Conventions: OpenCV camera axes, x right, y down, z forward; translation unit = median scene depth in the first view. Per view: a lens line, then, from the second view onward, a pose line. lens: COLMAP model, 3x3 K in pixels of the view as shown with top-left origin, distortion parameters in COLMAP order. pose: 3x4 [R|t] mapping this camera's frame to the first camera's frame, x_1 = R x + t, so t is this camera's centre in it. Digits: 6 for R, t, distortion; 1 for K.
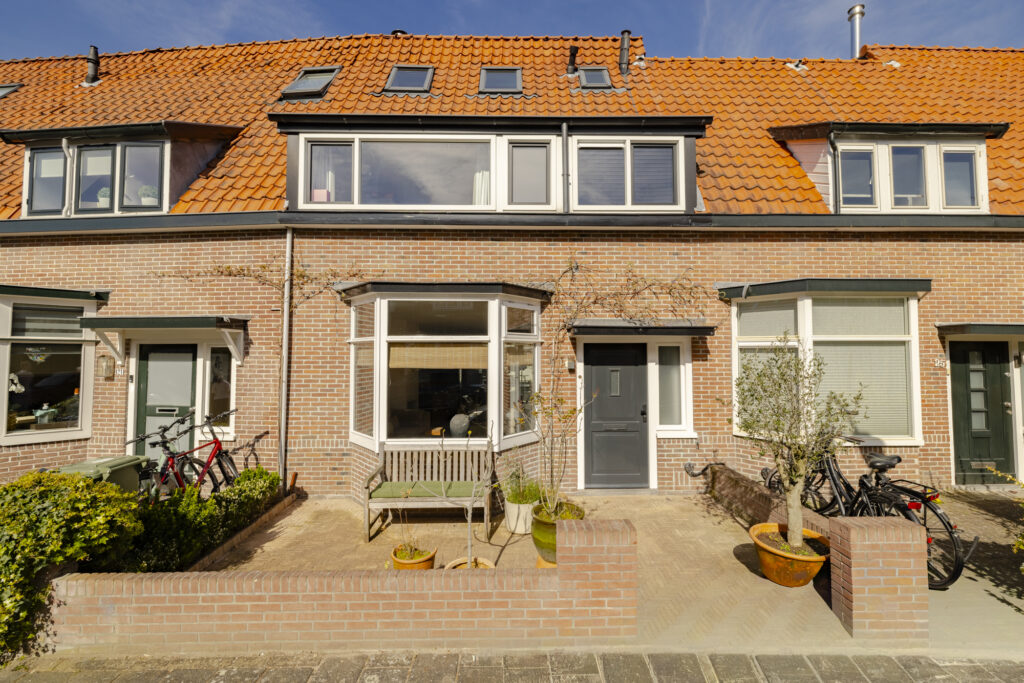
lens RADIAL K [[446.6, 0, 527.9], [0, 446.6, 340.1], [0, 0, 1]] dist [0.001104, 0.000438]
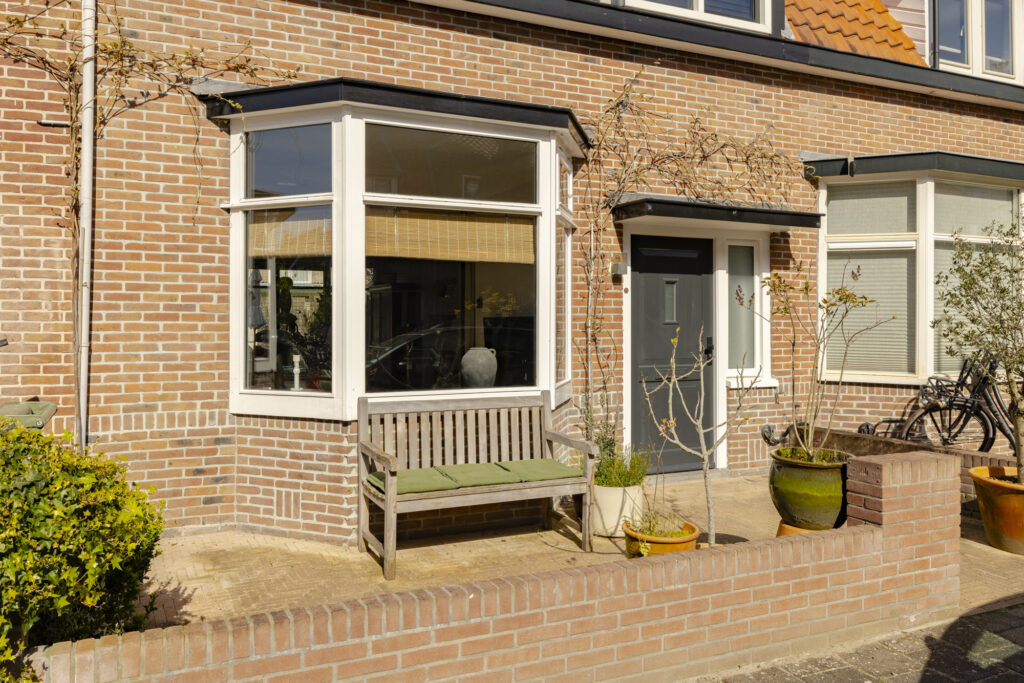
lens RADIAL K [[835.7, 0, 511.8], [0, 835.7, 323.2], [0, 0, 1]] dist [0.006578, -0.002422]
pose [[0.907658, 0.001314, 0.419707, -0.498720], [-0.015229, 0.999440, 0.029805, 0.096791], [-0.419433, -0.033444, 0.907170, 0.053776]]
